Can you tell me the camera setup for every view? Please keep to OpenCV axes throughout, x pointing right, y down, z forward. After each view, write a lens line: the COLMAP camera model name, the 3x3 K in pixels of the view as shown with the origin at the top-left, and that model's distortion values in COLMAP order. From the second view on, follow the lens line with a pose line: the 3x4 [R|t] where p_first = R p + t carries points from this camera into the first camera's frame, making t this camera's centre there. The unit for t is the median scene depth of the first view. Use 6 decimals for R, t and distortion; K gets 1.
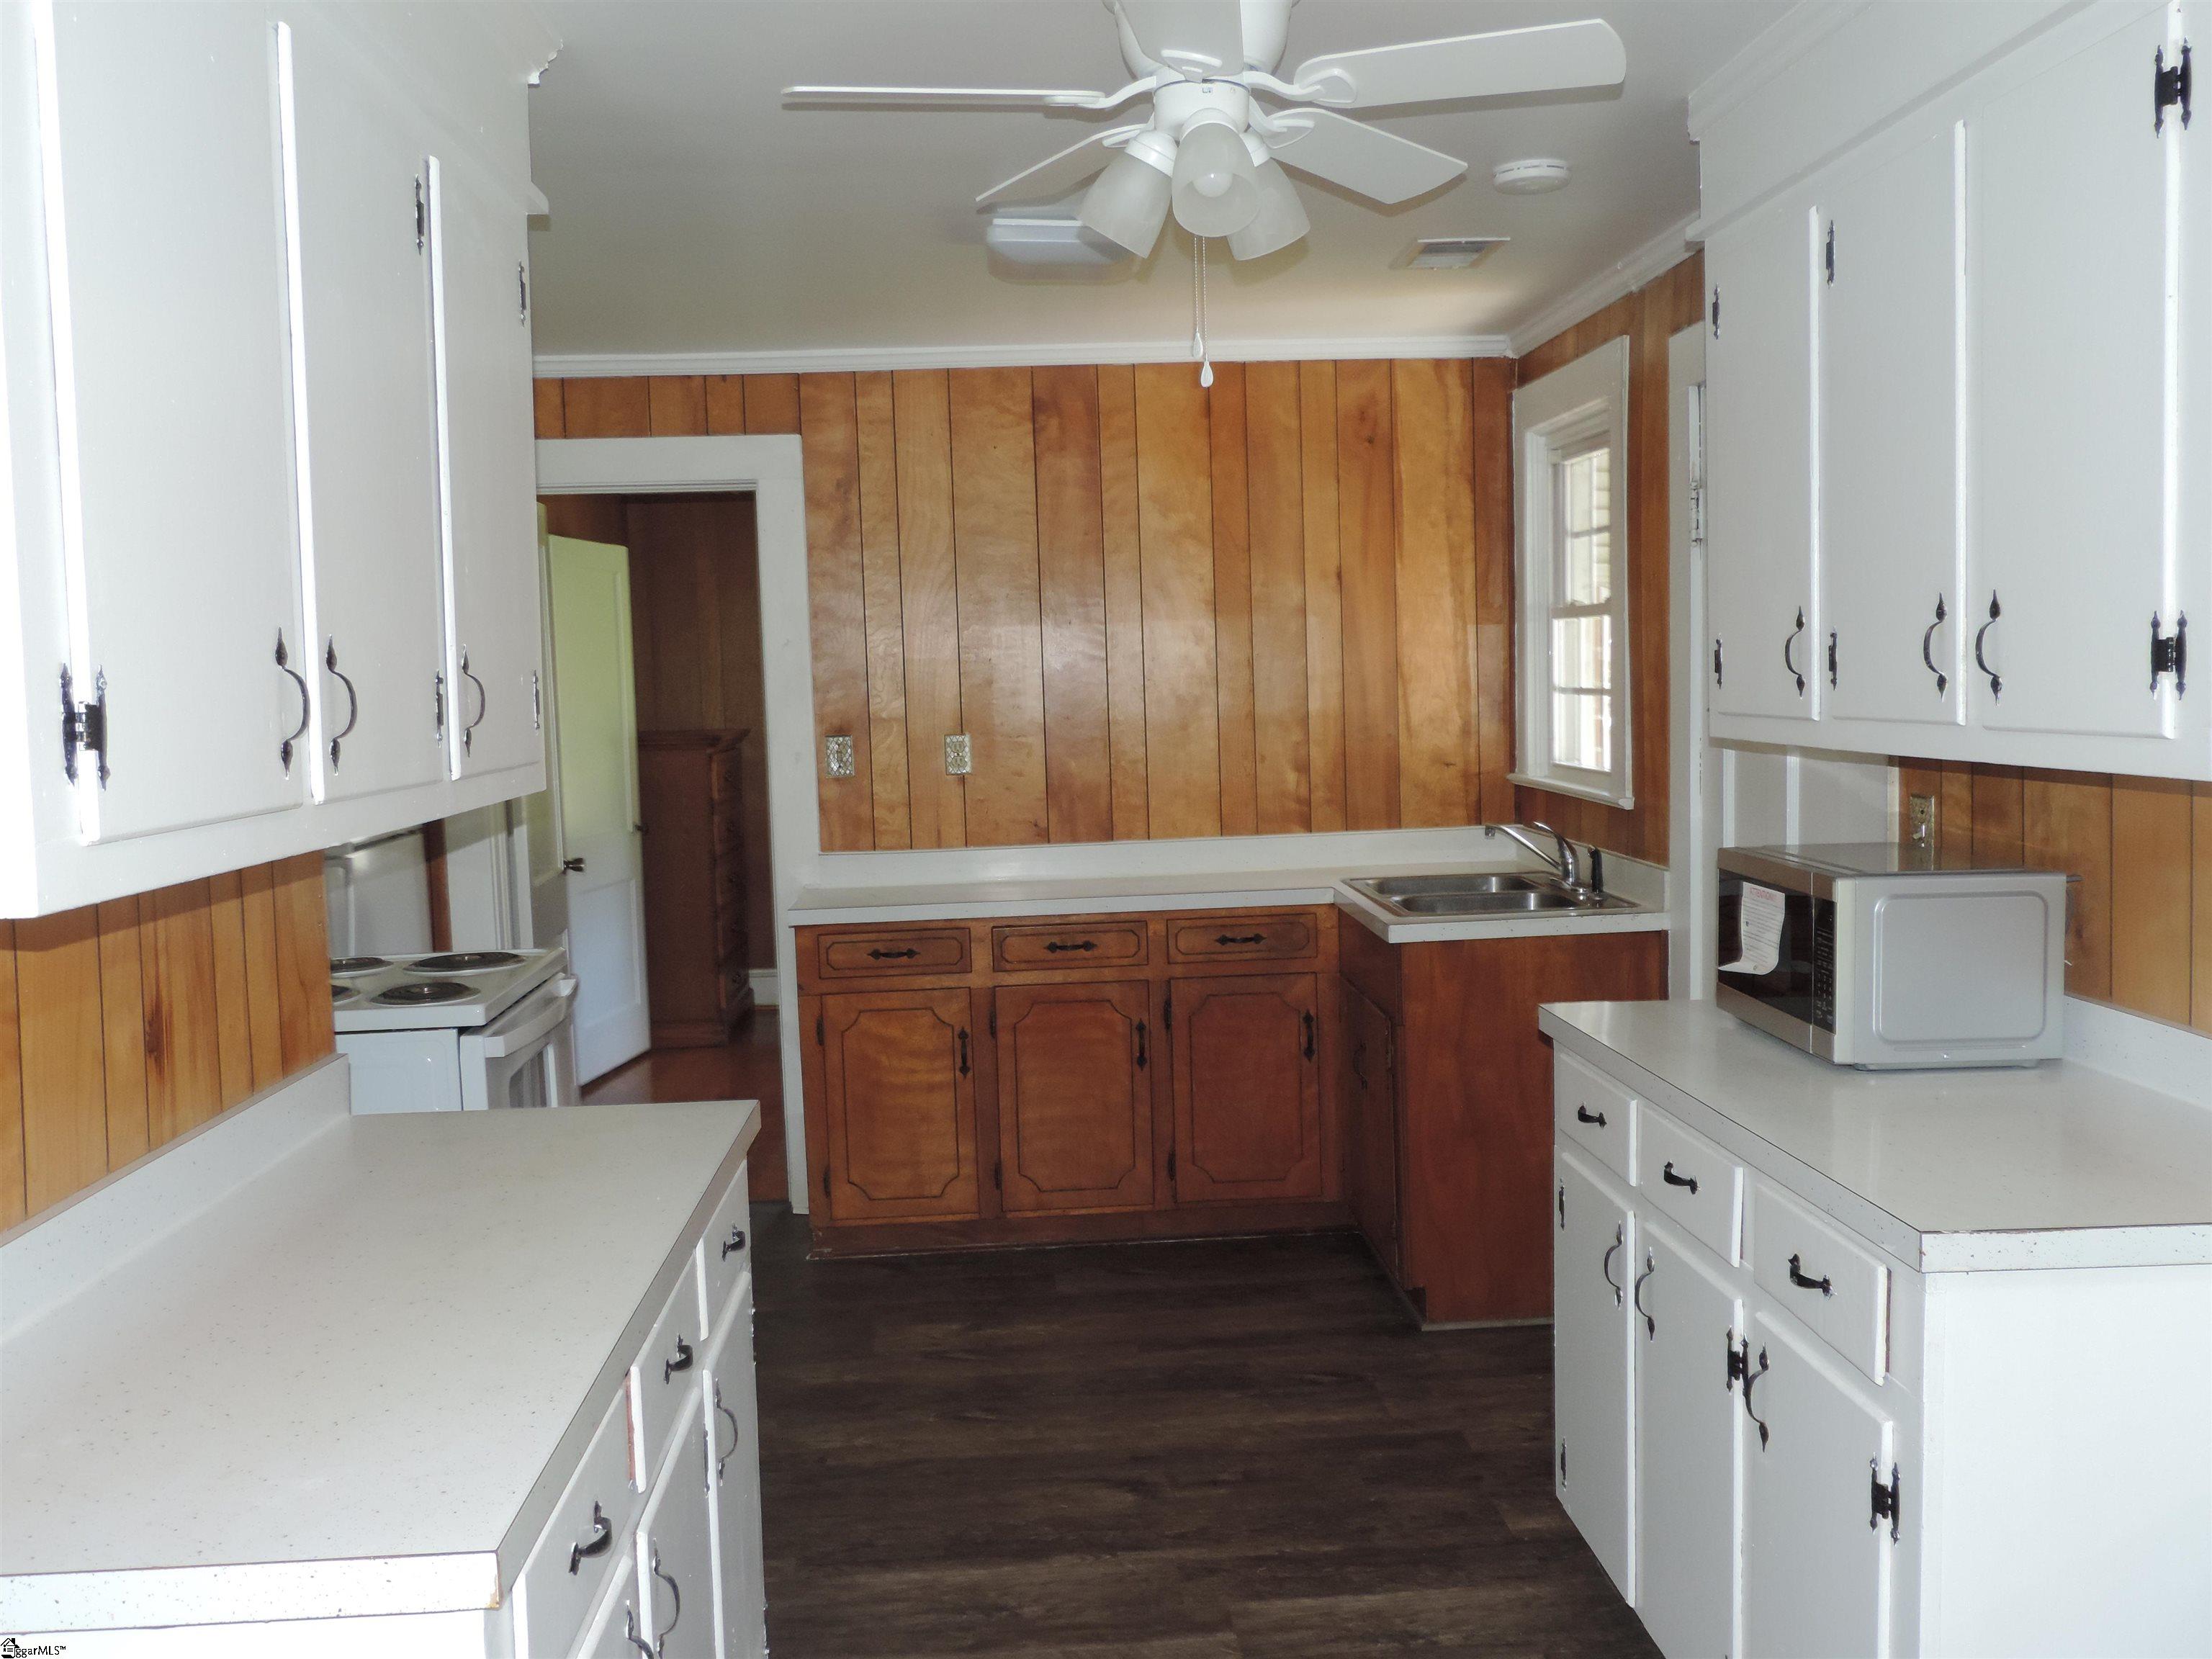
lens RADIAL K [[1983.0, 0, 1106.0], [0, 1983.0, 829.5], [0, 0, 1]] dist [0.000322, 0.001208]
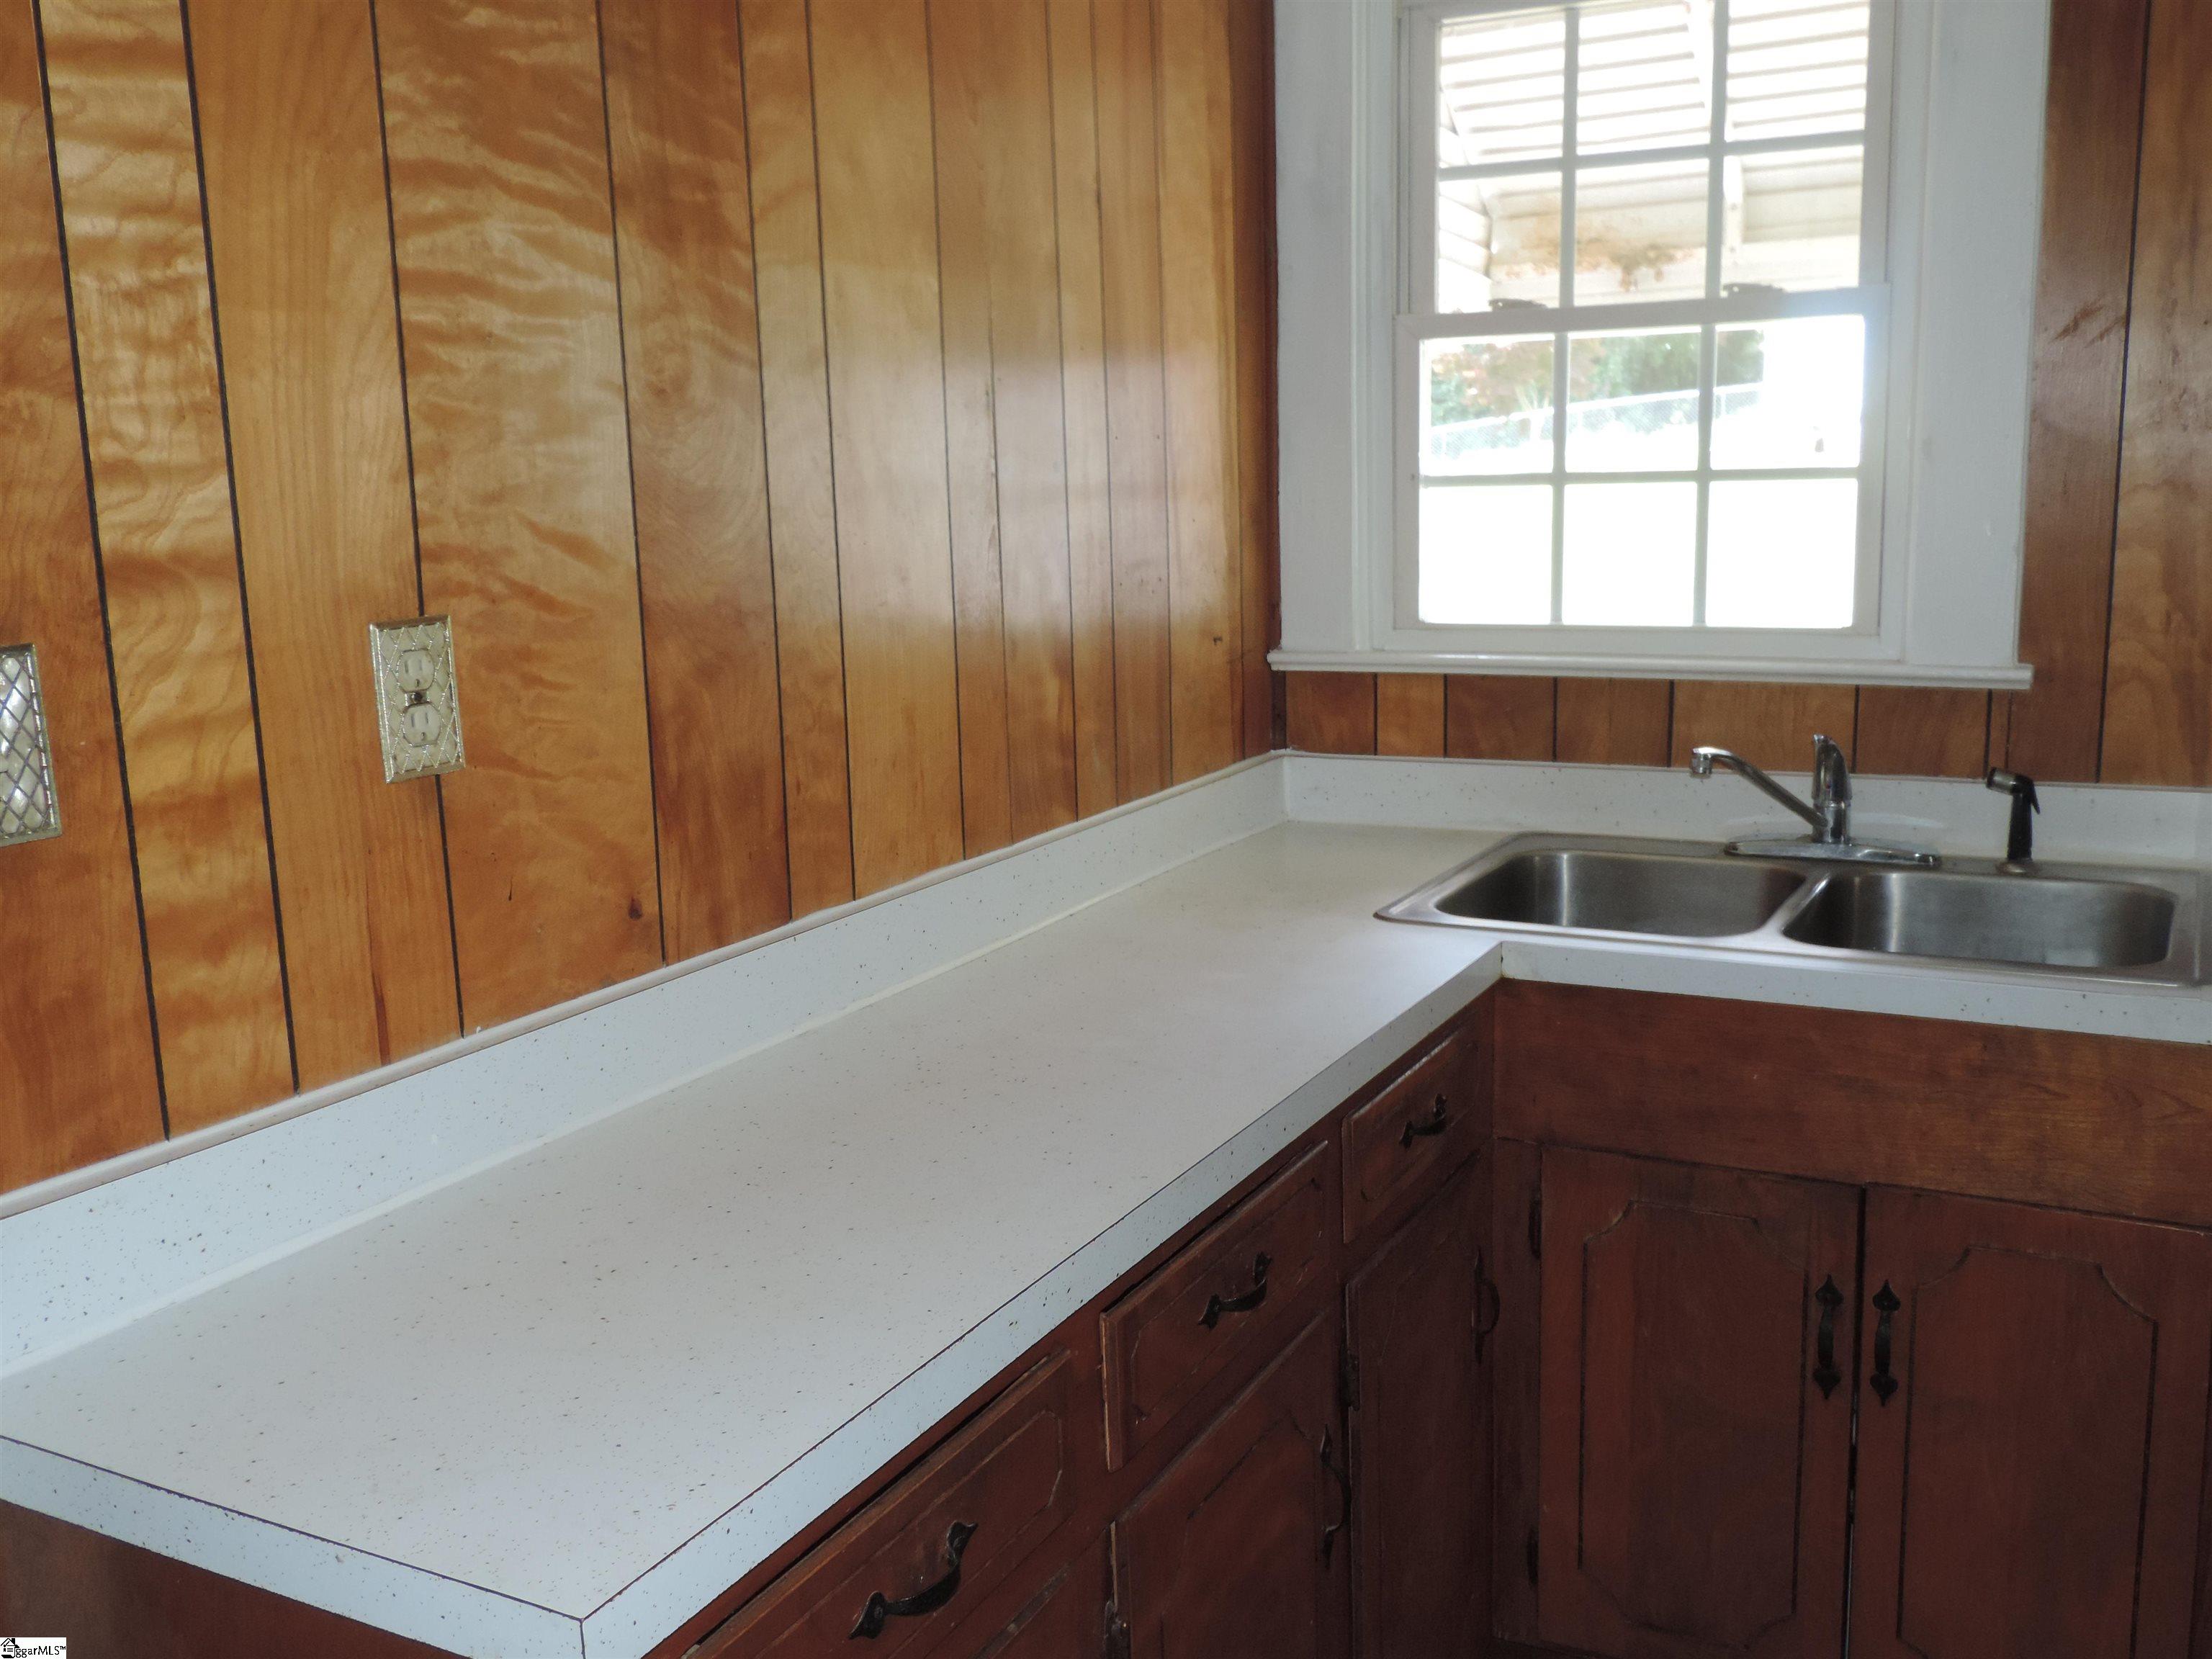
lens RADIAL K [[1983.0, 0, 1106.0], [0, 1983.0, 829.5], [0, 0, 1]] dist [0.000322, 0.001208]
pose [[0.507268, -0.131550, 0.851689, -0.254351], [0.073859, 0.991281, 0.109120, -0.041951], [-0.858618, 0.007552, 0.512561, 0.783632]]
